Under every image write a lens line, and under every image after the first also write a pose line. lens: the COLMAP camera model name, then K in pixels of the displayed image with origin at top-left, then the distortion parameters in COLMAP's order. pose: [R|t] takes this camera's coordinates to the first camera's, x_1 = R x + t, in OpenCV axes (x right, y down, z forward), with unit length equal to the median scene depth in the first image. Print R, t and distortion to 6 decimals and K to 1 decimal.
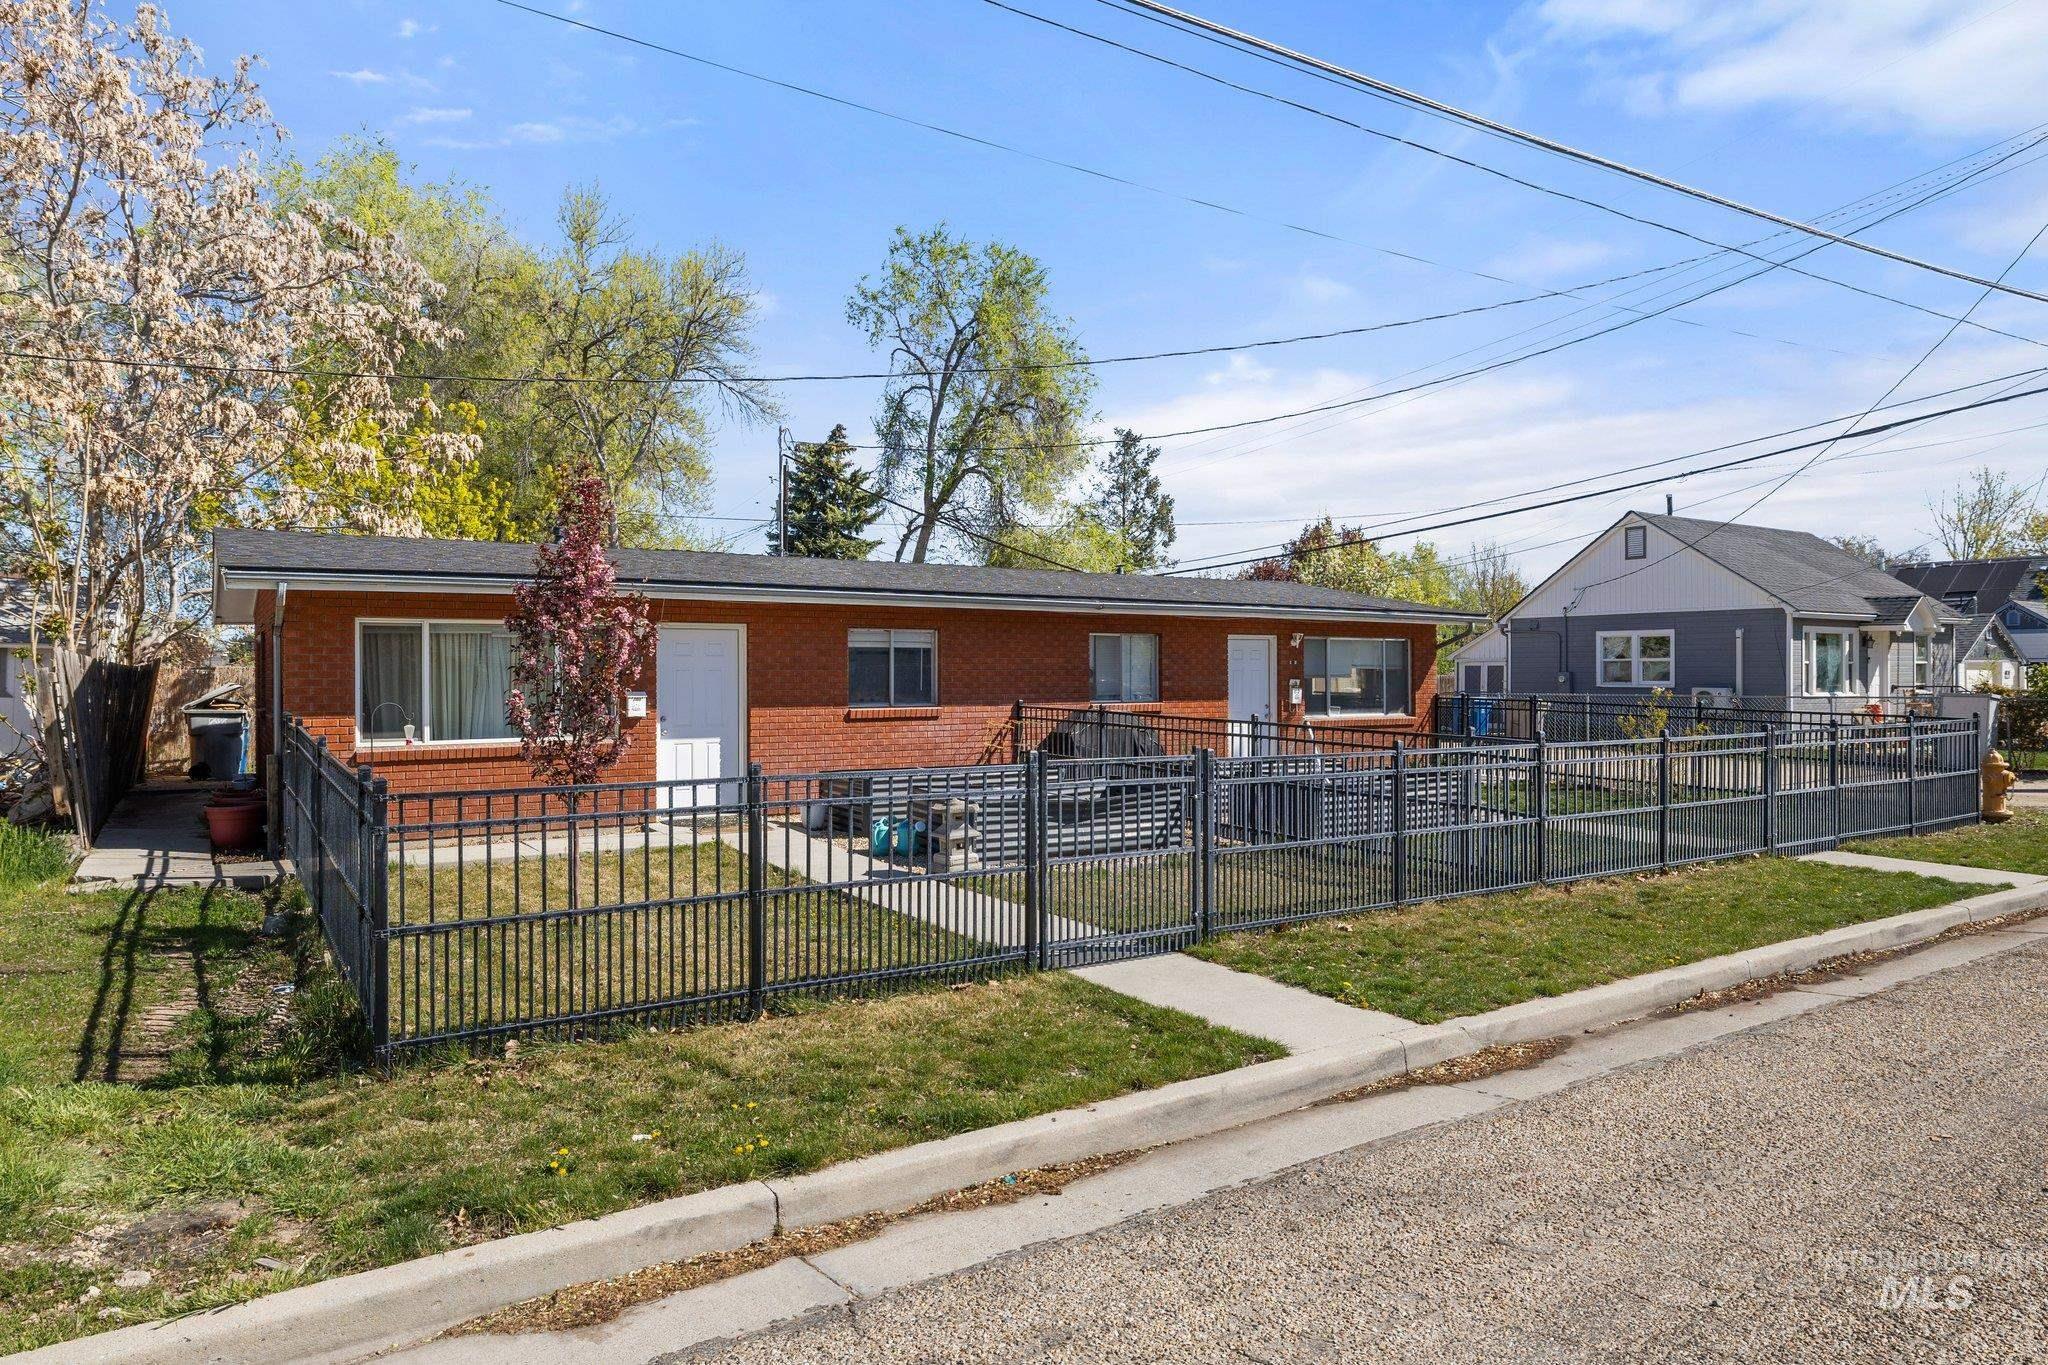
lens RADIAL K [[1312.4, 0, 1061.6], [0, 1312.4, 663.7], [0, 0, 1]] dist [-0.002823, 0.001337]
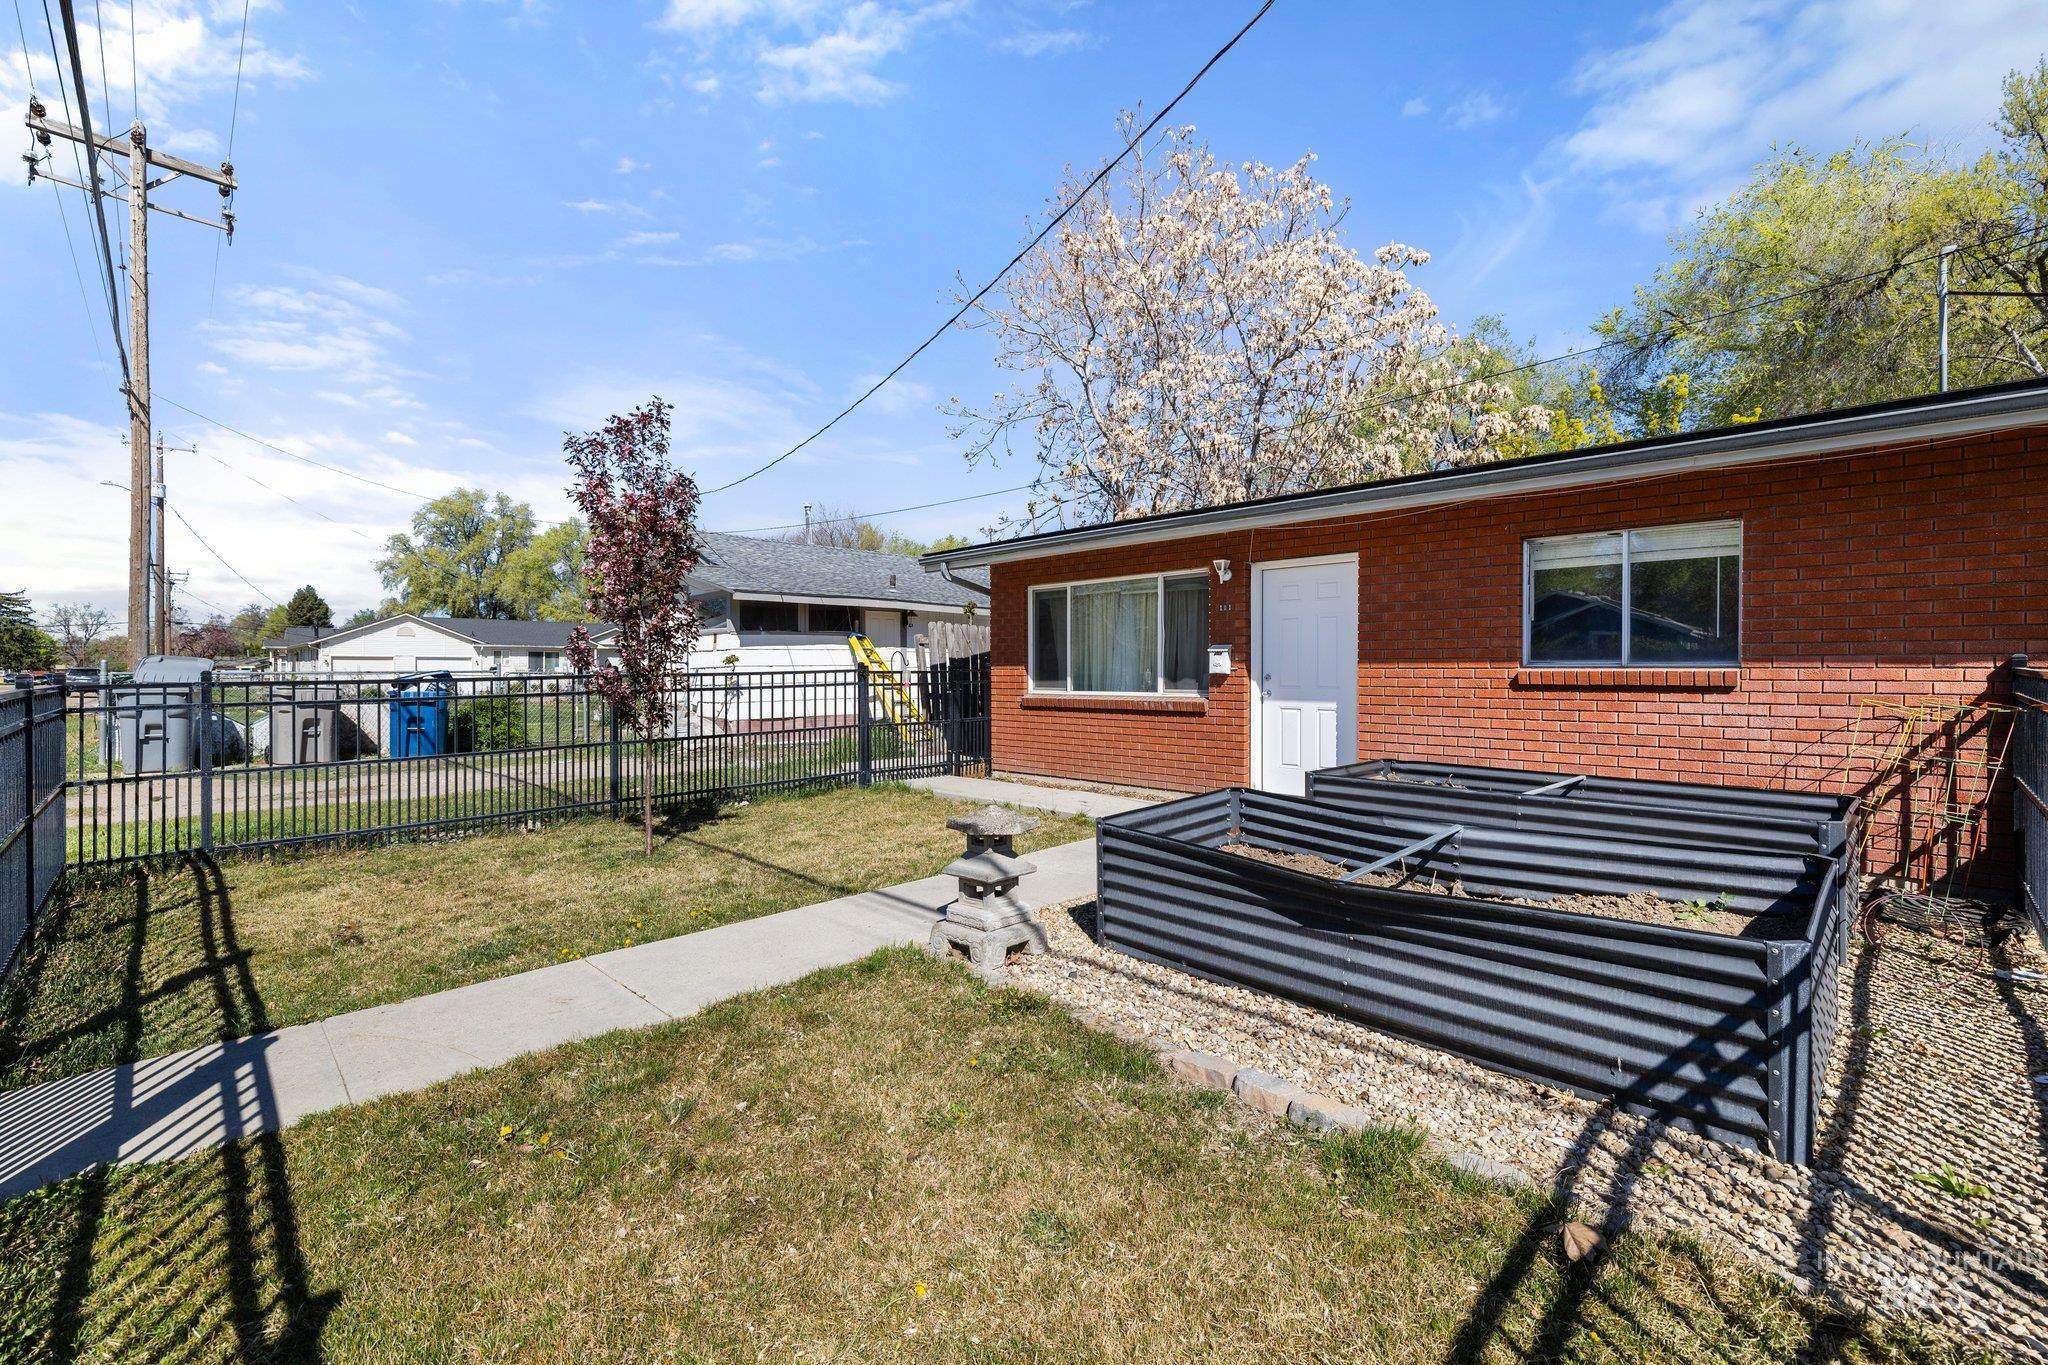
lens RADIAL K [[869.3, 0, 1023.0], [0, 869.3, 670.3], [0, 0, 1]] dist [0.001833, 0.001170]
pose [[0.156001, 0.000138, -0.987757, 0.169954], [0.003937, 0.999992, 0.000761, 0.027847], [0.987749, -0.004007, 0.156000, 0.575482]]
